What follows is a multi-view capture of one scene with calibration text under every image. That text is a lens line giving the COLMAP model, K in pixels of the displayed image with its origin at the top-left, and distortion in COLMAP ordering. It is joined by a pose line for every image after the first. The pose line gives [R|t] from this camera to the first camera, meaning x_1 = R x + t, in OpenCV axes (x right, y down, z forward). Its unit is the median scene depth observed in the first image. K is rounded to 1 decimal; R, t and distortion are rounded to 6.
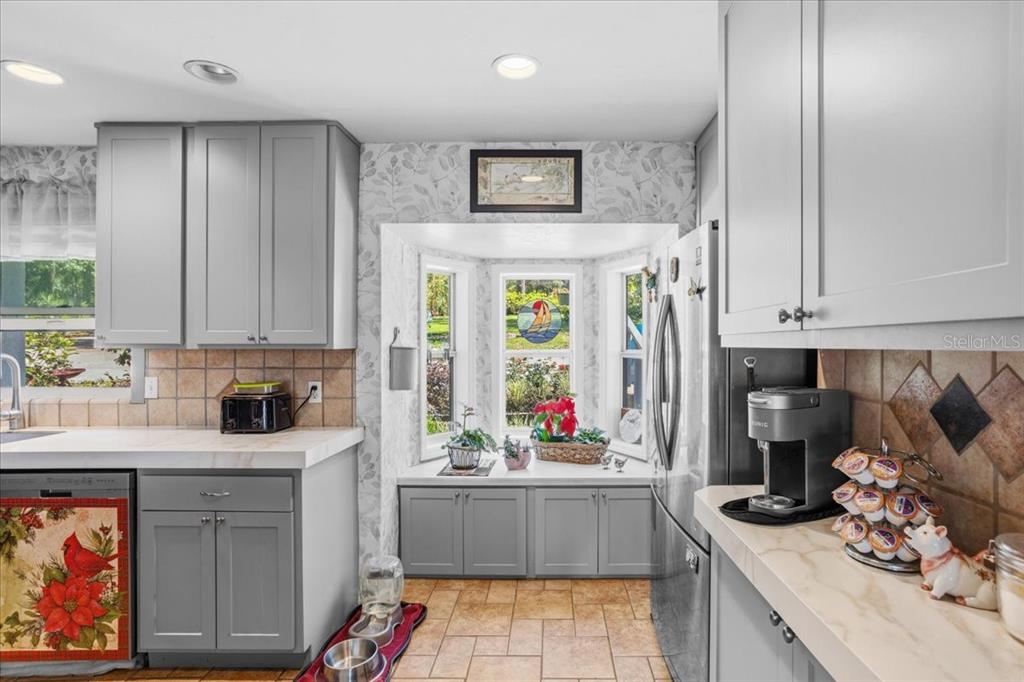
lens RADIAL K [[502.1, 0, 543.9], [0, 502.1, 344.4], [0, 0, 1]] dist [-0.028484, 0.012989]
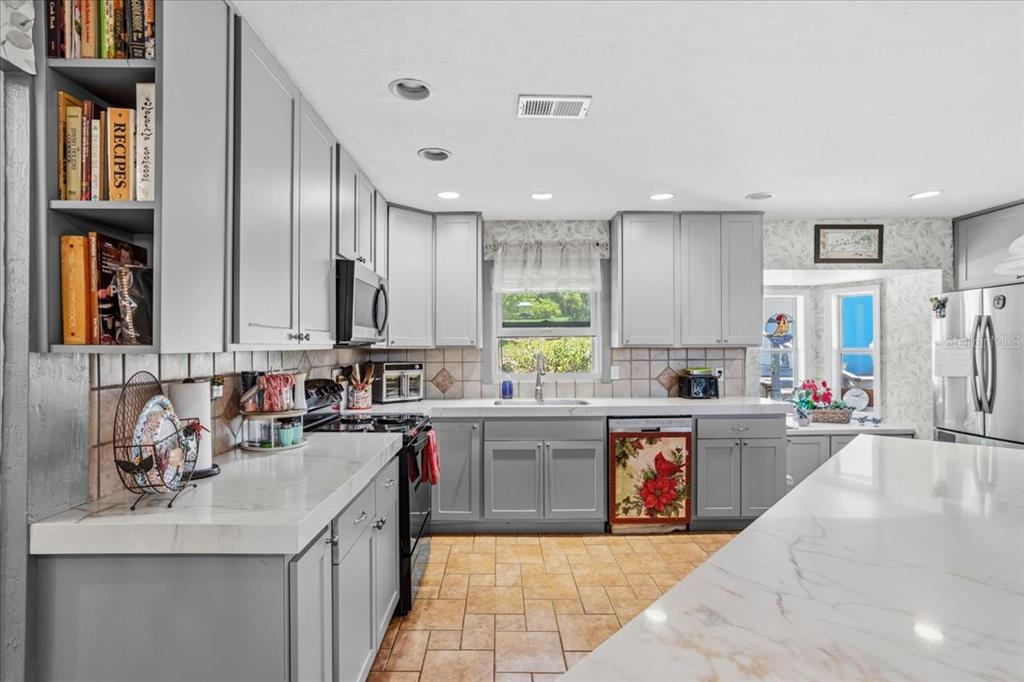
lens RADIAL K [[497.1, 0, 495.4], [0, 497.1, 348.1], [0, 0, 1]] dist [-0.023294, 0.012918]
pose [[0.999985, -0.004592, 0.002815, -1.186490], [0.004584, 0.999985, 0.002954, 0.001827], [-0.002828, -0.002941, 0.999992, -0.591962]]
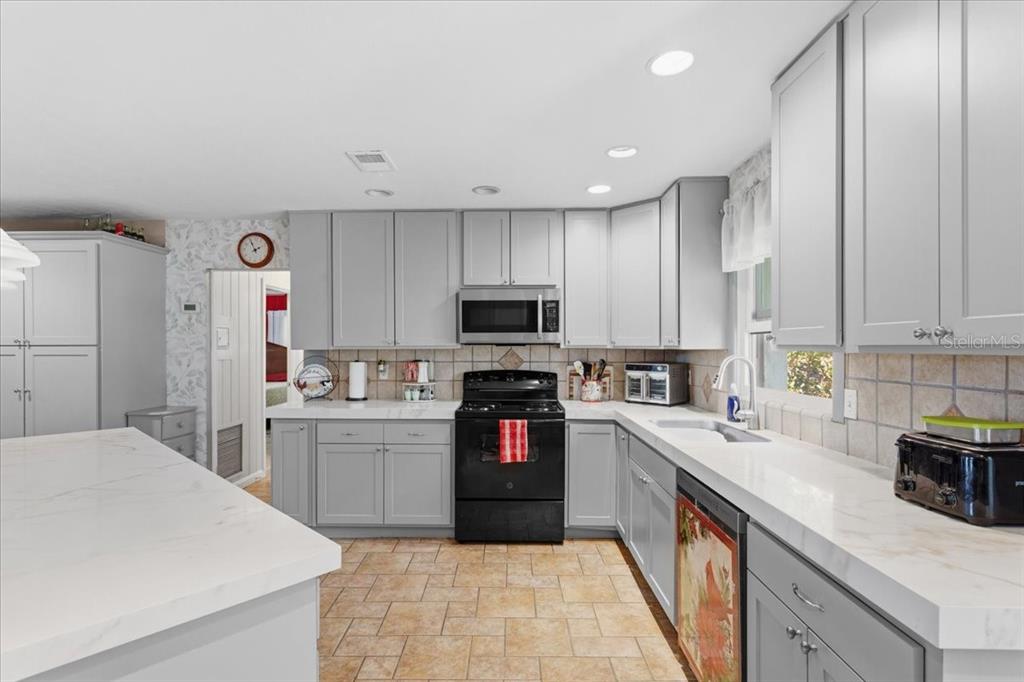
lens RADIAL K [[497.1, 0, 510.4], [0, 497.1, 356.0], [0, 0, 1]] dist [-0.023294, 0.012918]
pose [[0.002215, 0.019520, -0.999807, -0.058636], [0.006220, 0.999790, 0.019533, -0.002208], [0.999978, -0.006262, 0.002093, 0.493282]]
